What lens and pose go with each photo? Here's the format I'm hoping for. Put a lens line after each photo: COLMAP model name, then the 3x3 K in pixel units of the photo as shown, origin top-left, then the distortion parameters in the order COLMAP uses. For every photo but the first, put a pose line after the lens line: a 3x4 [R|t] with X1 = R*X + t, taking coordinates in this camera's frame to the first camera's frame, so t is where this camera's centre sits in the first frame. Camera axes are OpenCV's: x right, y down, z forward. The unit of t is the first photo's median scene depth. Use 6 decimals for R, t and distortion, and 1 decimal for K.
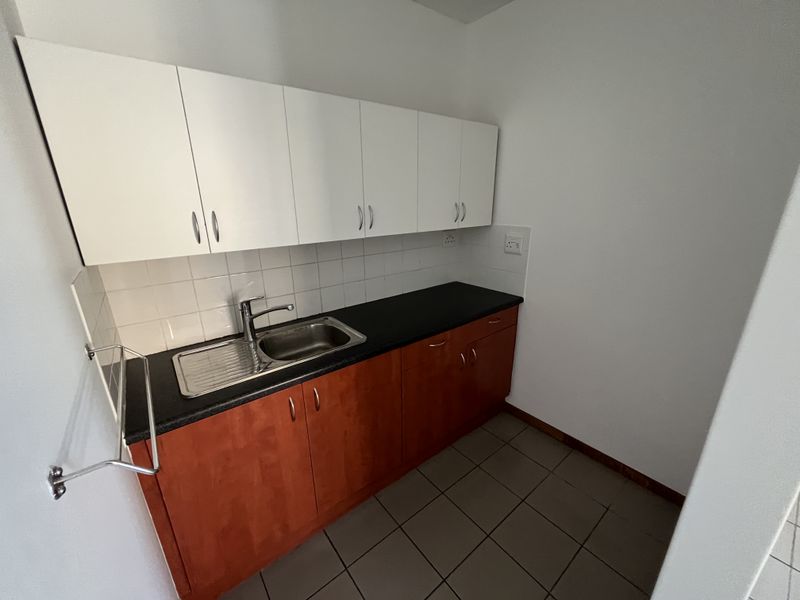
lens RADIAL K [[322.9, 0, 396.3], [0, 322.9, 301.1], [0, 0, 1]] dist [-0.000012, -0.000133]
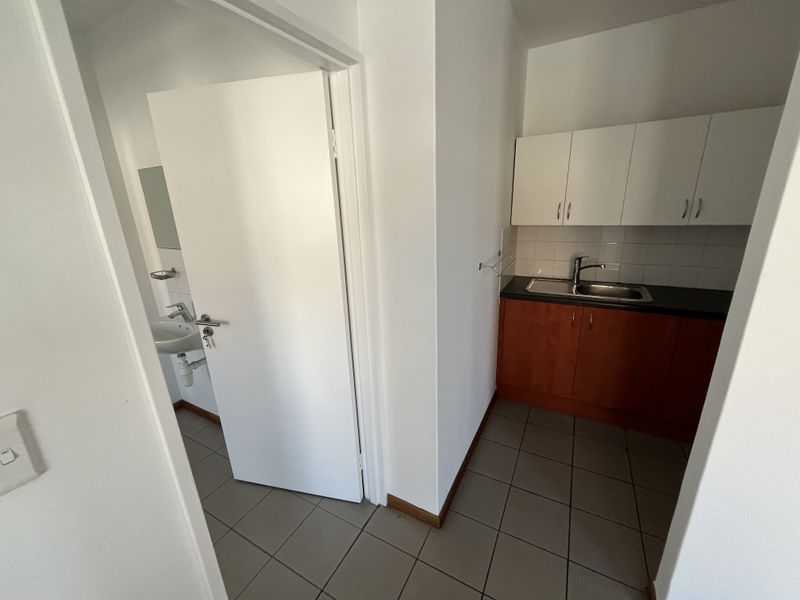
lens RADIAL K [[322.9, 0, 396.3], [0, 322.9, 301.1], [0, 0, 1]] dist [-0.000012, -0.000133]
pose [[0.400822, 0.274957, -0.873922, 0.749216], [-0.246518, 0.951089, 0.186170, 0.151321], [0.882366, 0.140817, 0.448999, -0.594878]]
